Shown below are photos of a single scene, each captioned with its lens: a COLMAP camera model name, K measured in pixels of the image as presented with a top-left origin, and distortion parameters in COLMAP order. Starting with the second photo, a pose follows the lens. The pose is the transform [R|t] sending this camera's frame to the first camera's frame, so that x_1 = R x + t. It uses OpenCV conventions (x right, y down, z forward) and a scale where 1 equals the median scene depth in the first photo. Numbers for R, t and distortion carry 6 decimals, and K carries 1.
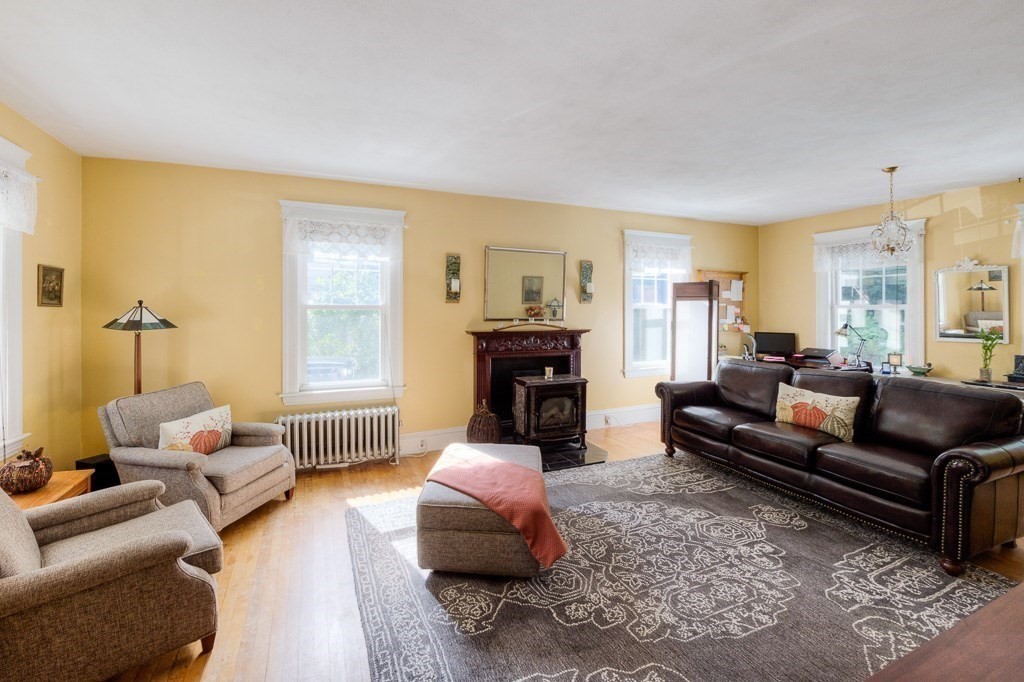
lens RADIAL K [[423.6, 0, 496.0], [0, 423.6, 316.0], [0, 0, 1]] dist [-0.014177, -0.000882]
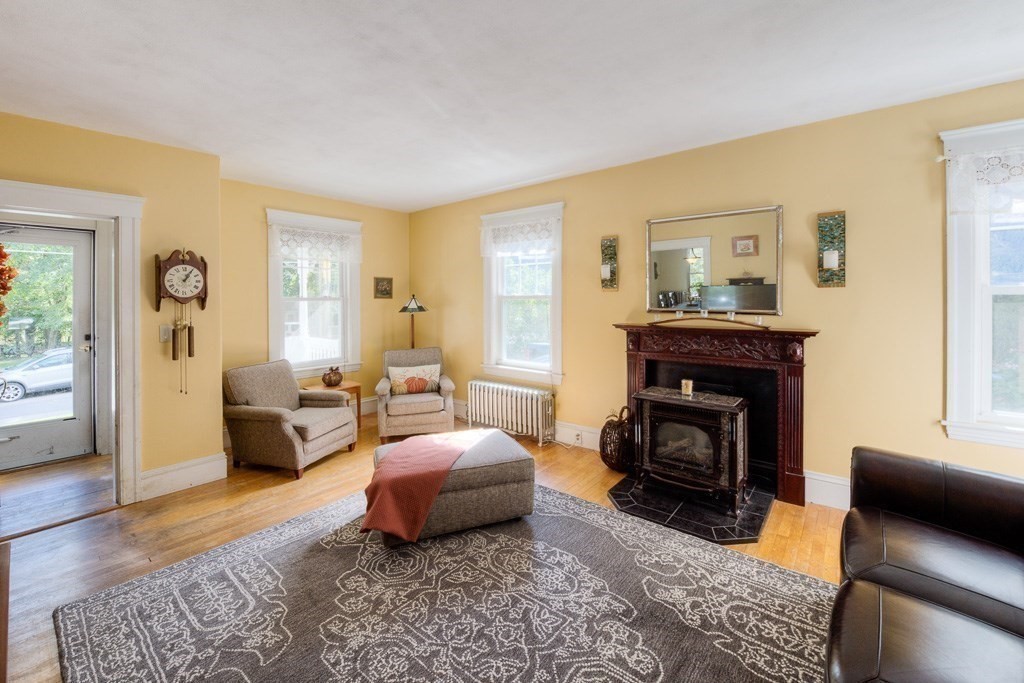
lens RADIAL K [[423.6, 0, 484.3], [0, 423.6, 304.8], [0, 0, 1]] dist [-0.014177, -0.000882]
pose [[0.442839, 0.013410, -0.896501, 0.722063], [-0.000578, 0.999892, 0.014671, -0.018902], [0.896601, -0.005979, 0.442799, 0.452545]]
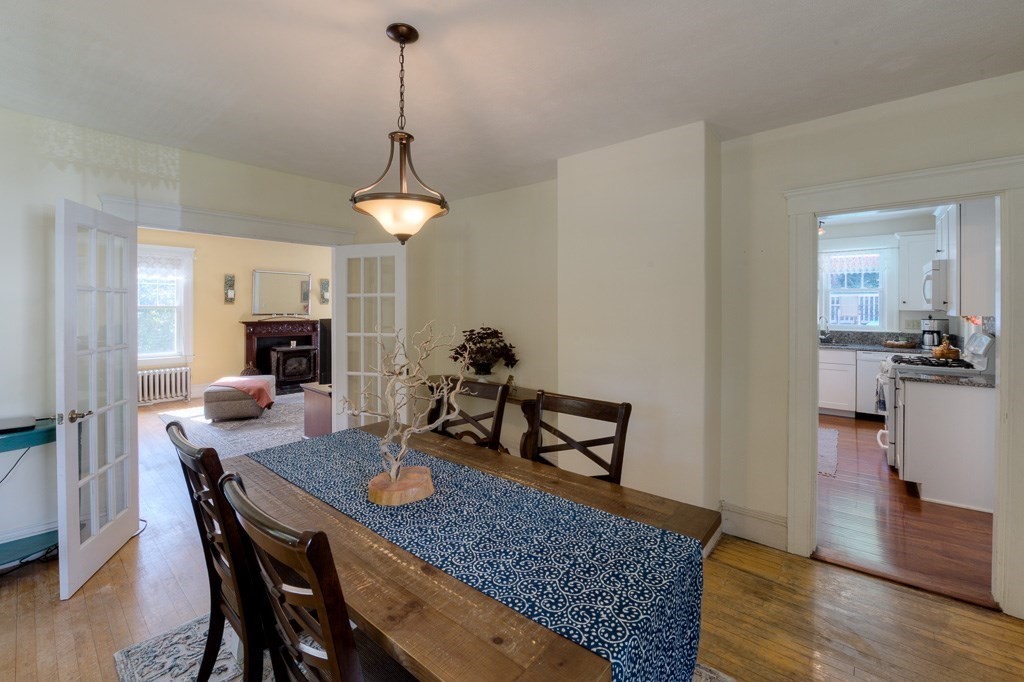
lens RADIAL K [[423.6, 0, 517.9], [0, 423.6, 311.2], [0, 0, 1]] dist [-0.014177, -0.000882]
pose [[0.894708, 0.001099, 0.446649, 0.211522], [-0.005434, 0.999950, 0.008427, -0.029843], [-0.446618, -0.009967, 0.894669, -1.196507]]
